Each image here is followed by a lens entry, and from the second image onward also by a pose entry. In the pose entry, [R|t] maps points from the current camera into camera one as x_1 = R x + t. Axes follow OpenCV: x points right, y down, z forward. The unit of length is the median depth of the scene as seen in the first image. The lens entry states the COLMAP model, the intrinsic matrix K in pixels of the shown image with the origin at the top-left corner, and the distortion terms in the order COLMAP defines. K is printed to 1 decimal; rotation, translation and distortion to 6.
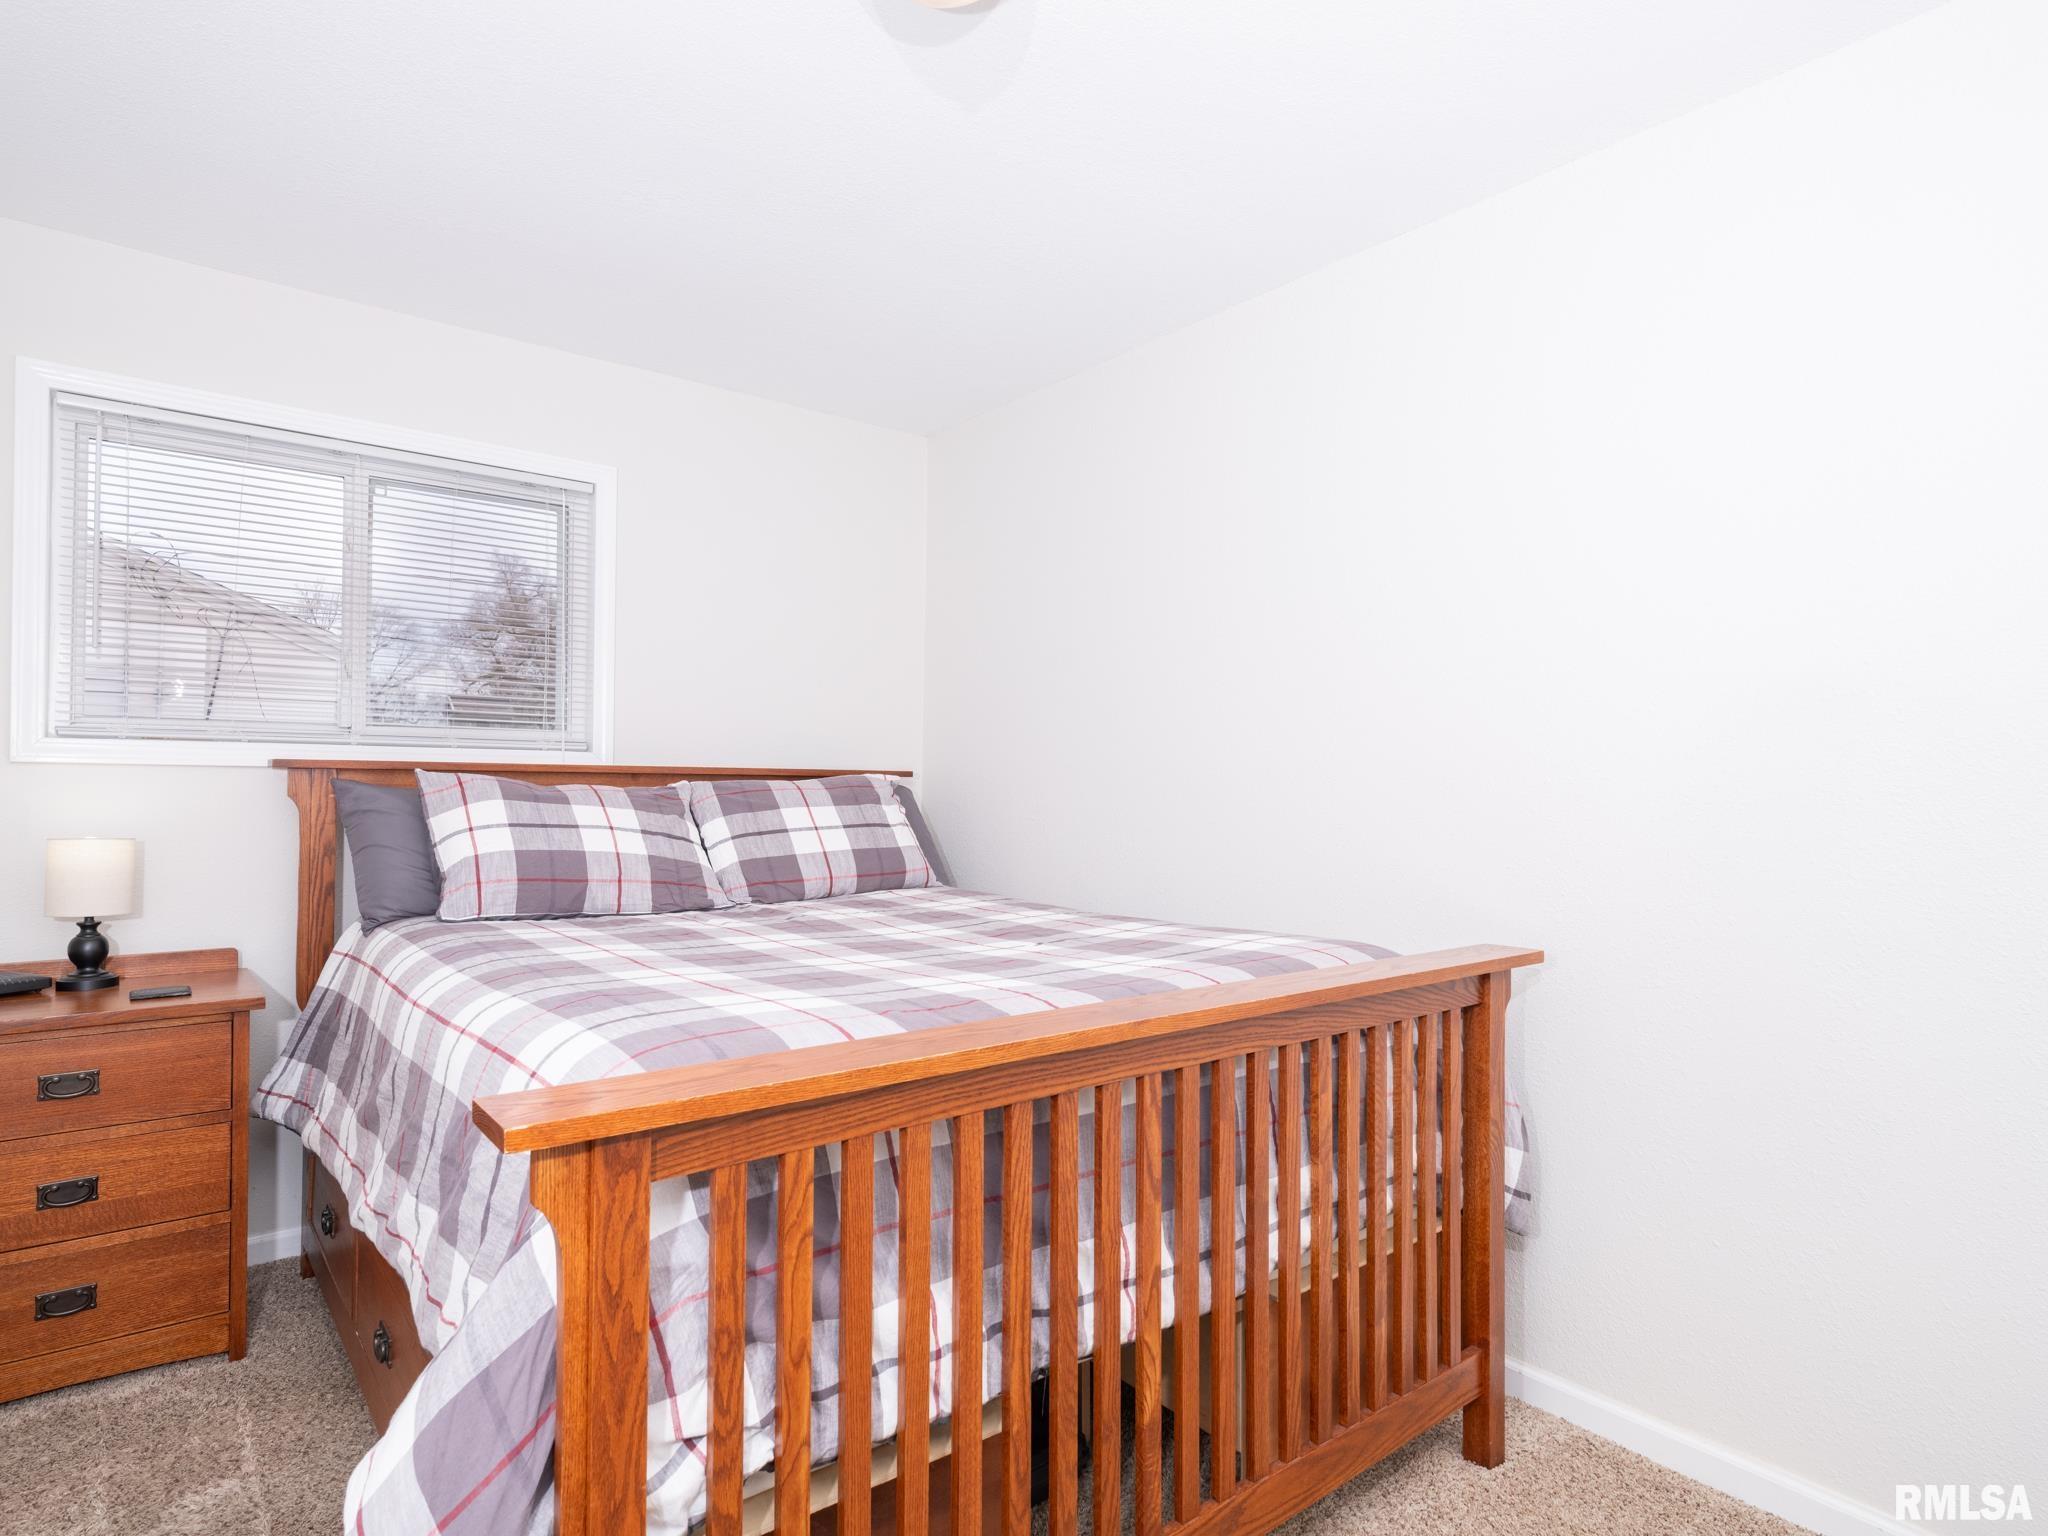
lens RADIAL K [[1122.4, 0, 1040.7], [0, 1122.4, 783.3], [0, 0, 1]] dist [0.000794, -0.001767]
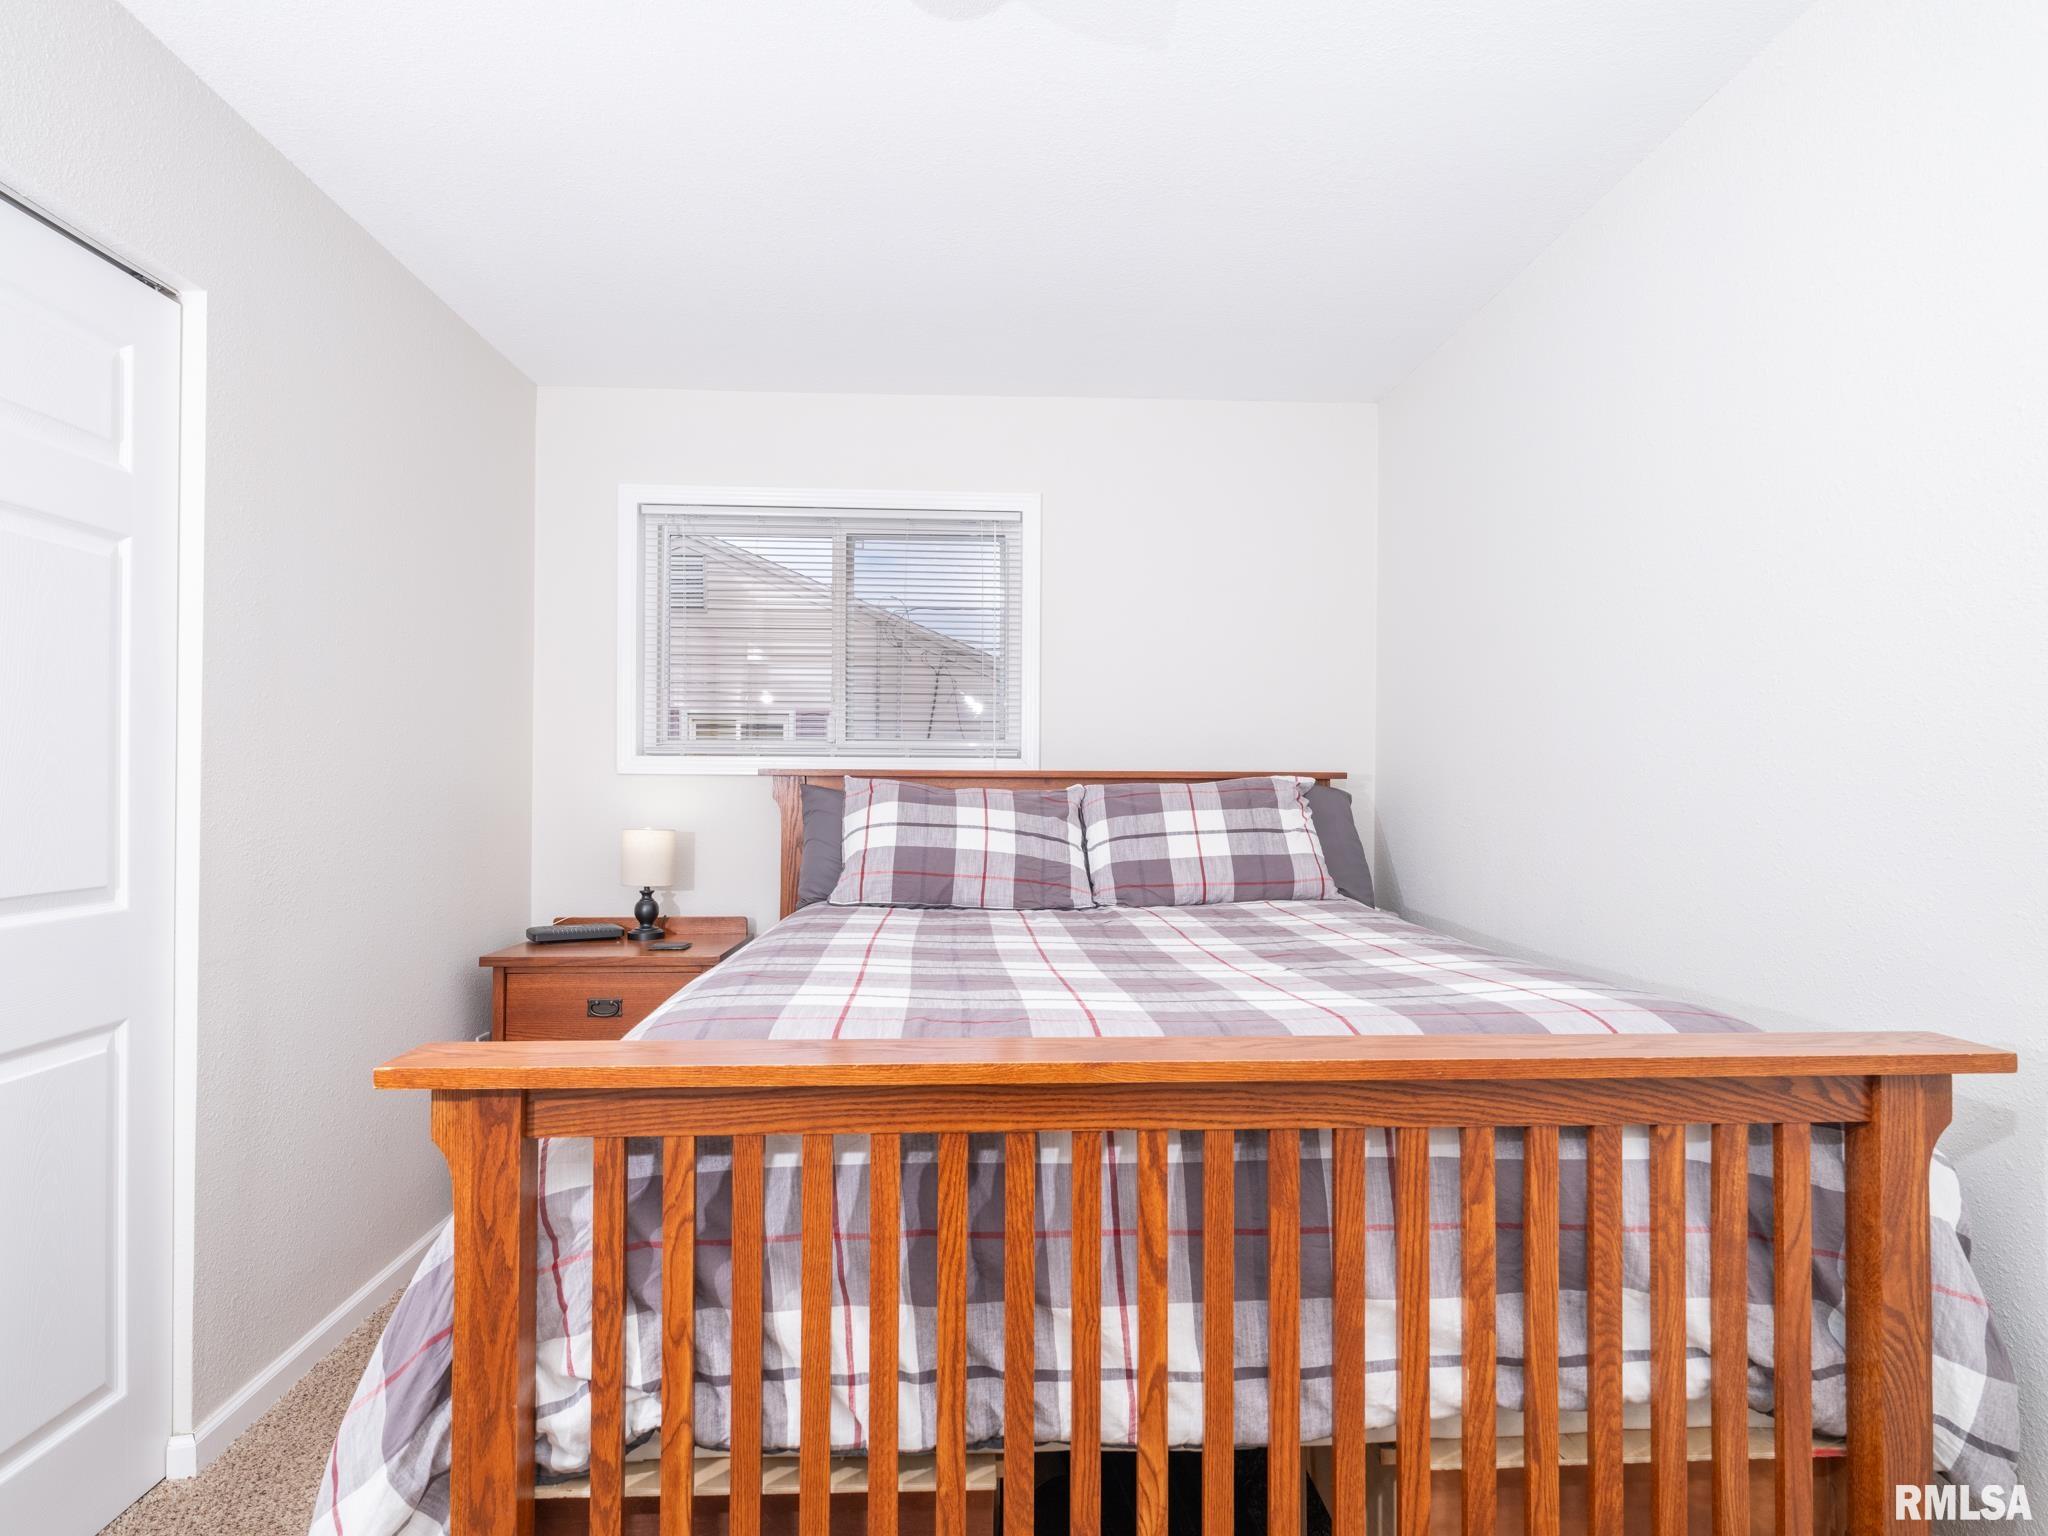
lens RADIAL K [[1122.4, 0, 1009.9], [0, 1122.4, 773.6], [0, 0, 1]] dist [0.000794, -0.001767]
pose [[0.810556, -0.011970, -0.585538, 0.357563], [0.004690, 0.999892, -0.013947, 0.003493], [0.585642, 0.008559, 0.810525, 0.183092]]
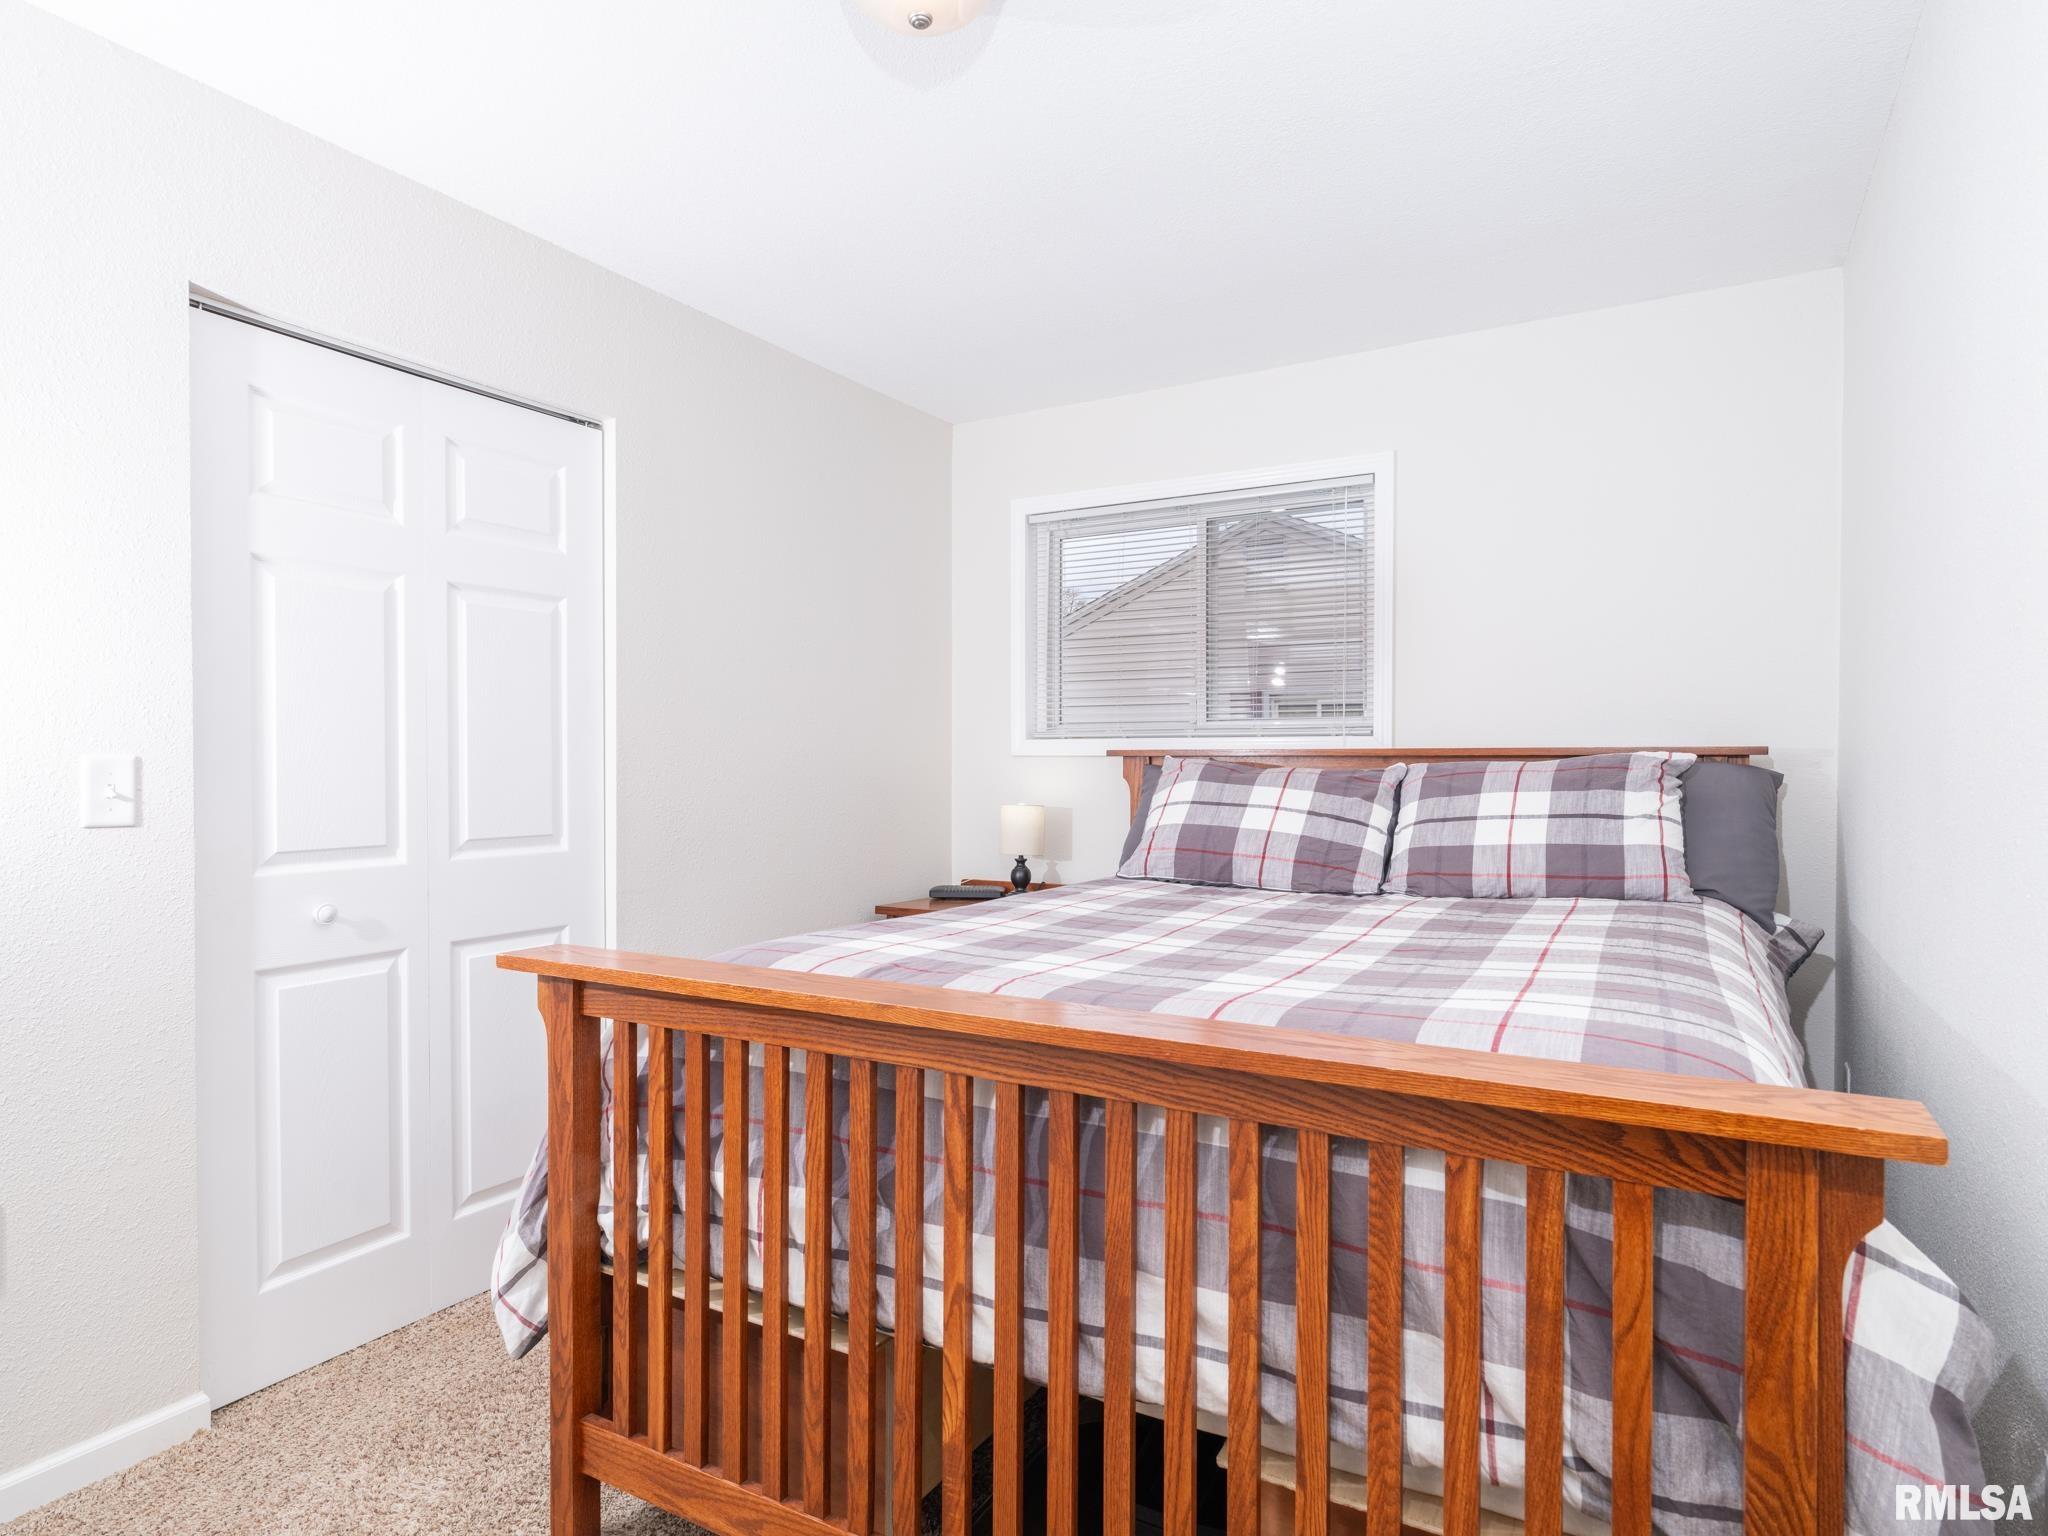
lens RADIAL K [[1122.4, 0, 1014.8], [0, 1122.4, 775.9], [0, 0, 1]] dist [0.000794, -0.001767]
pose [[0.374207, -0.000070, -0.927345, 0.687385], [0.005177, 0.999985, 0.002013, 0.007916], [0.927331, -0.005554, 0.374201, 0.490979]]
